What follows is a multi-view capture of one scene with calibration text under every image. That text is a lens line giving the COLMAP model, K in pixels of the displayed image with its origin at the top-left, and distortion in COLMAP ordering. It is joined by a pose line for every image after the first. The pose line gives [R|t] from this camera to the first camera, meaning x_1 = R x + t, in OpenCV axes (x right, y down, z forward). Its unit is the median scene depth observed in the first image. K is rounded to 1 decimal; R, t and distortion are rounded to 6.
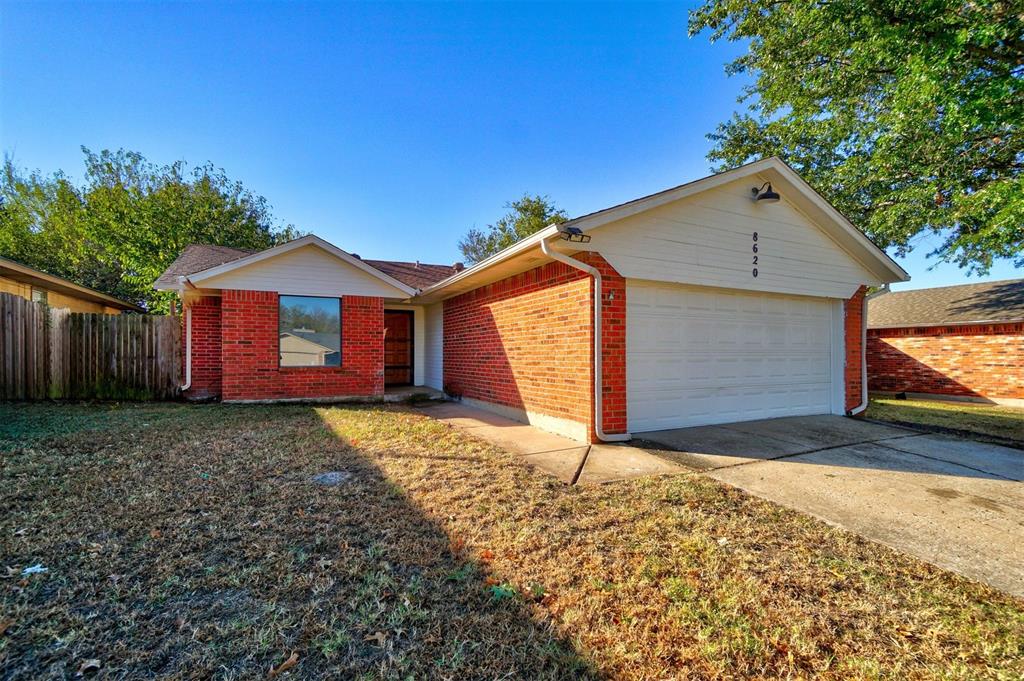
lens RADIAL K [[443.2, 0, 508.9], [0, 443.2, 341.4], [0, 0, 1]] dist [-0.003415, 0.004889]
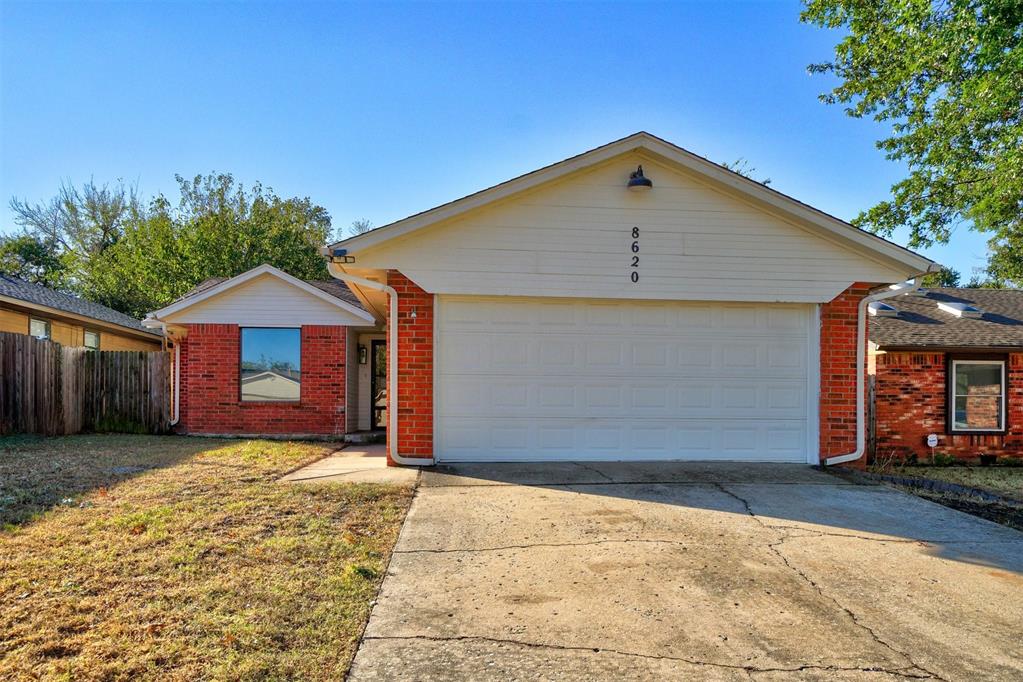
lens RADIAL K [[674.1, 0, 511.1], [0, 674.1, 391.3], [0, 0, 1]] dist [-0.000445, 0.001824]
pose [[0.933815, -0.003031, -0.357743, 0.576949], [0.002049, 0.999993, -0.003124, 0.042347], [0.357750, 0.002184, 0.933815, -0.171716]]
